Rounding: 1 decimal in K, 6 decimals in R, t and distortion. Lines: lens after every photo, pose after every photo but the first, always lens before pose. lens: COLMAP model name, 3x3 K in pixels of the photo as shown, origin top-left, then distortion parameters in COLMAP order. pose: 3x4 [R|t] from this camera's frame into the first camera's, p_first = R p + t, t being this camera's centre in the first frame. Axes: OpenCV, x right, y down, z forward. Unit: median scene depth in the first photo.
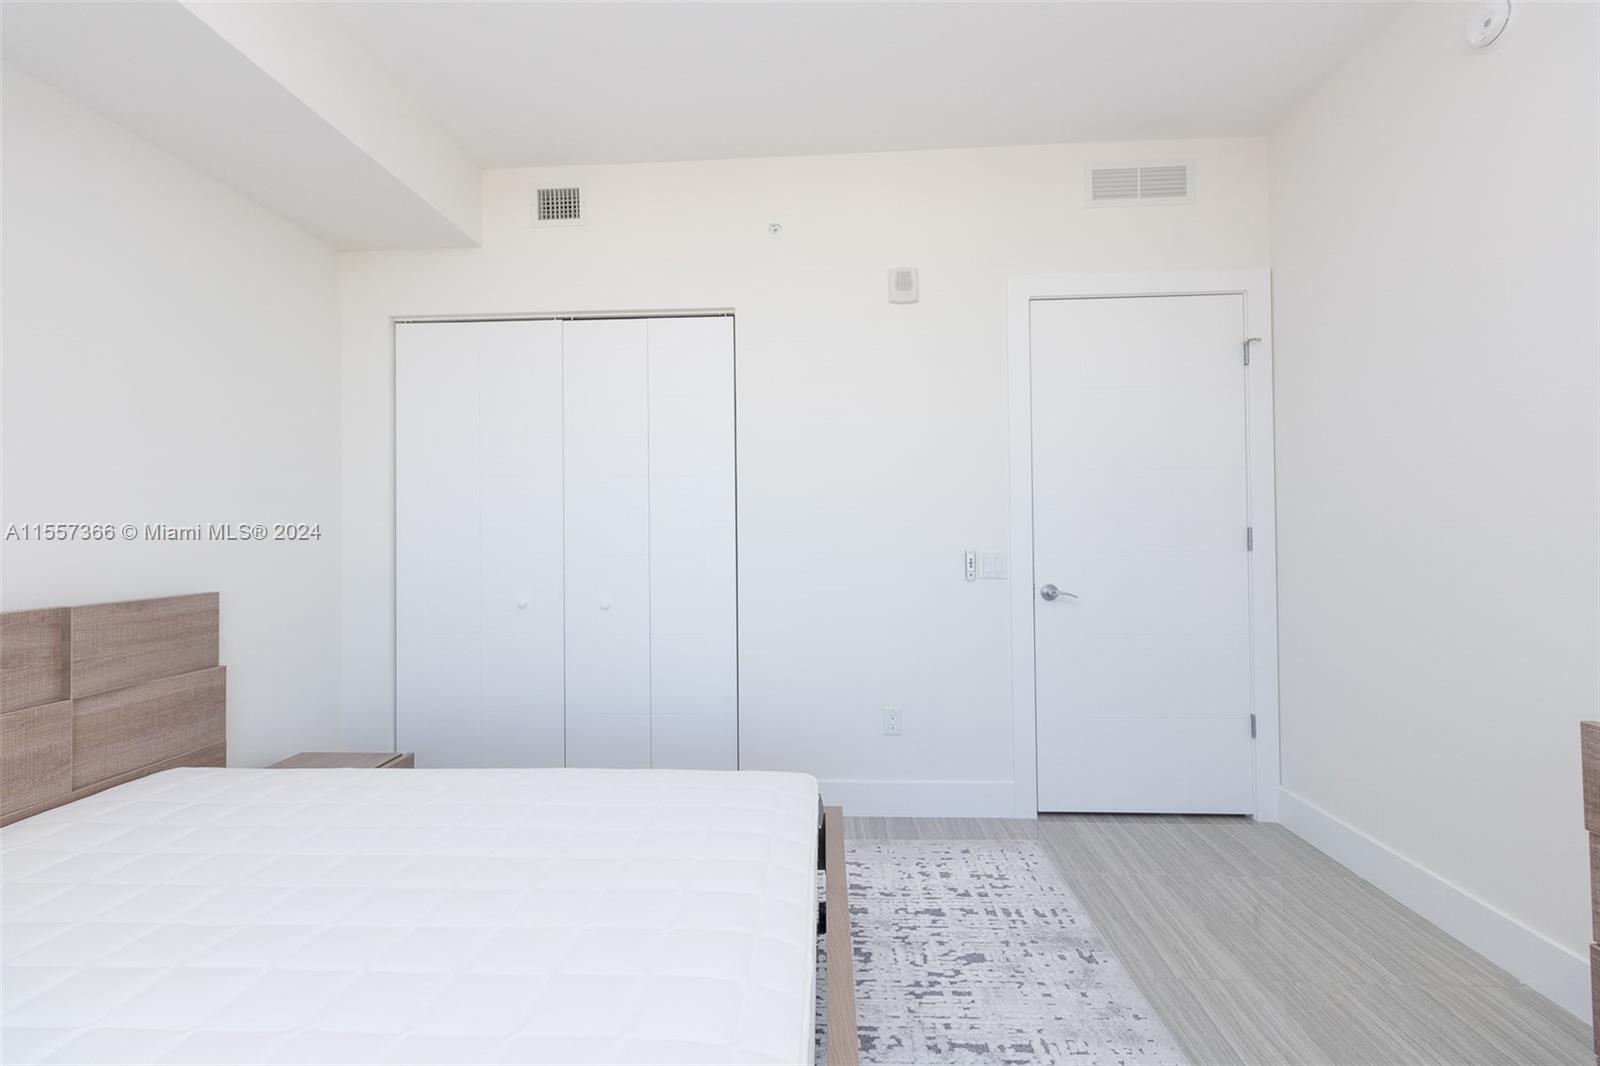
lens RADIAL K [[740.2, 0, 797.8], [0, 740.2, 522.6], [0, 0, 1]] dist [0.001131, 0.000275]
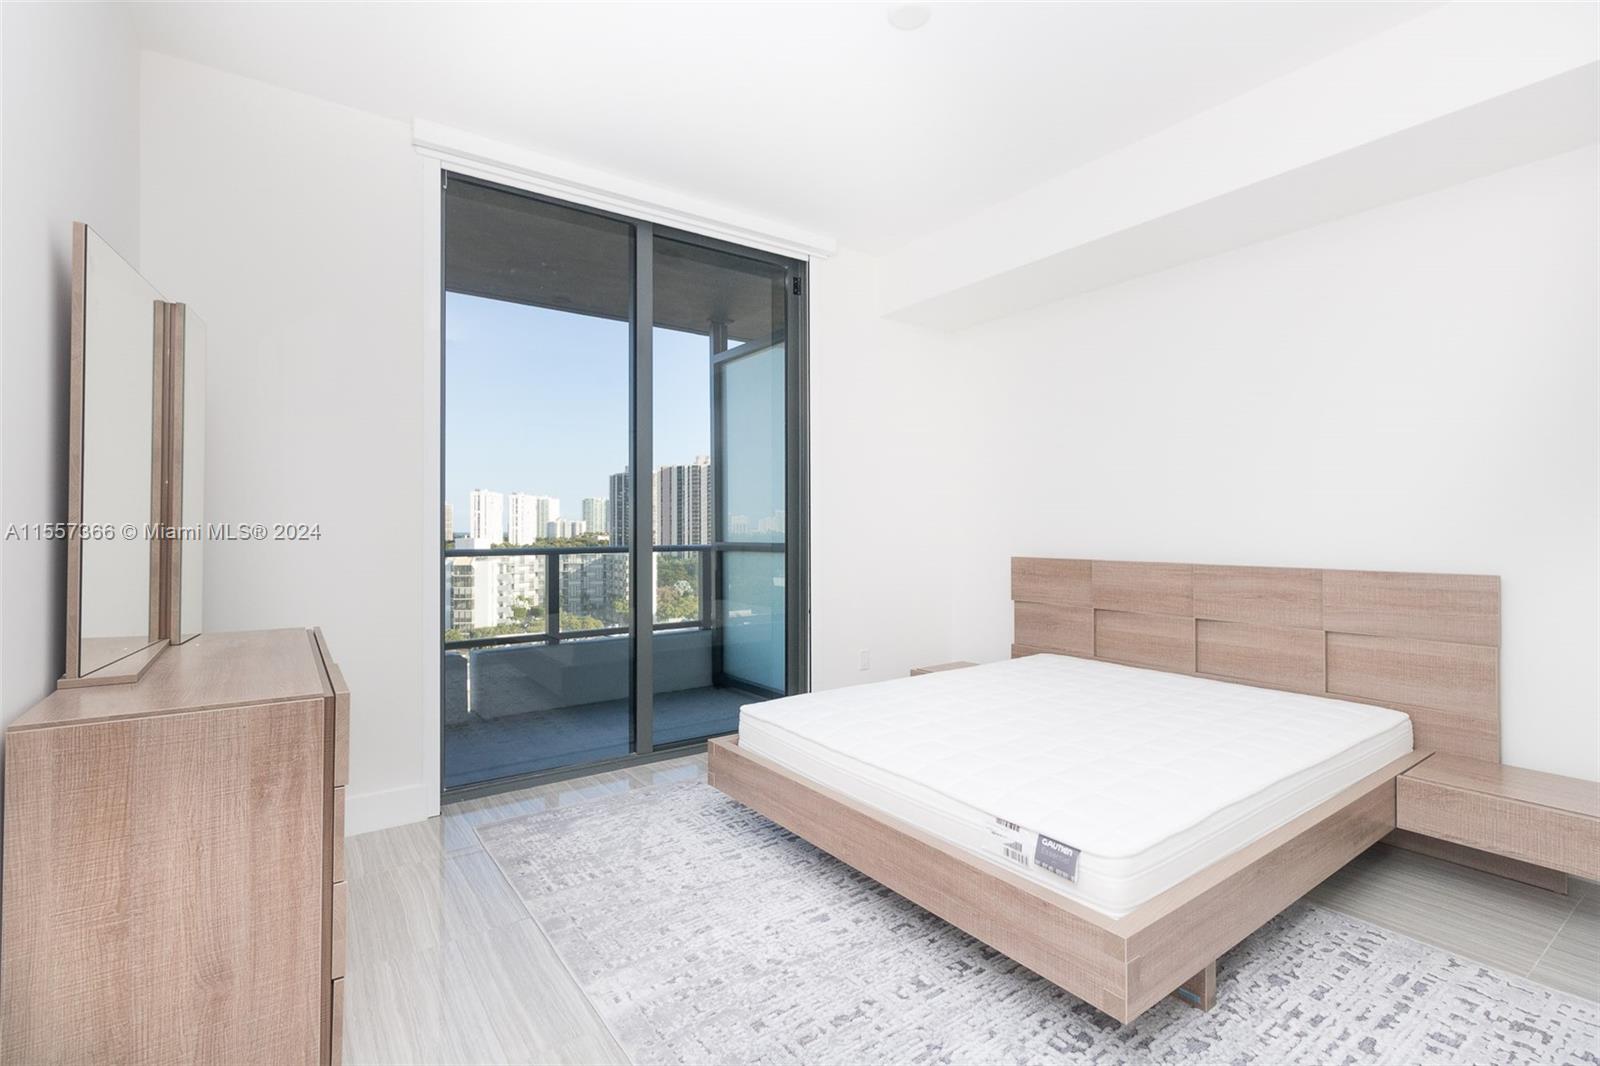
lens RADIAL K [[740.2, 0, 797.8], [0, 740.2, 522.6], [0, 0, 1]] dist [0.001131, 0.000275]
pose [[-0.783987, 0.011710, -0.620667, 0.704846], [0.021153, 0.999745, -0.007857, 0.007668], [0.620417, -0.019289, -0.784035, 1.358580]]
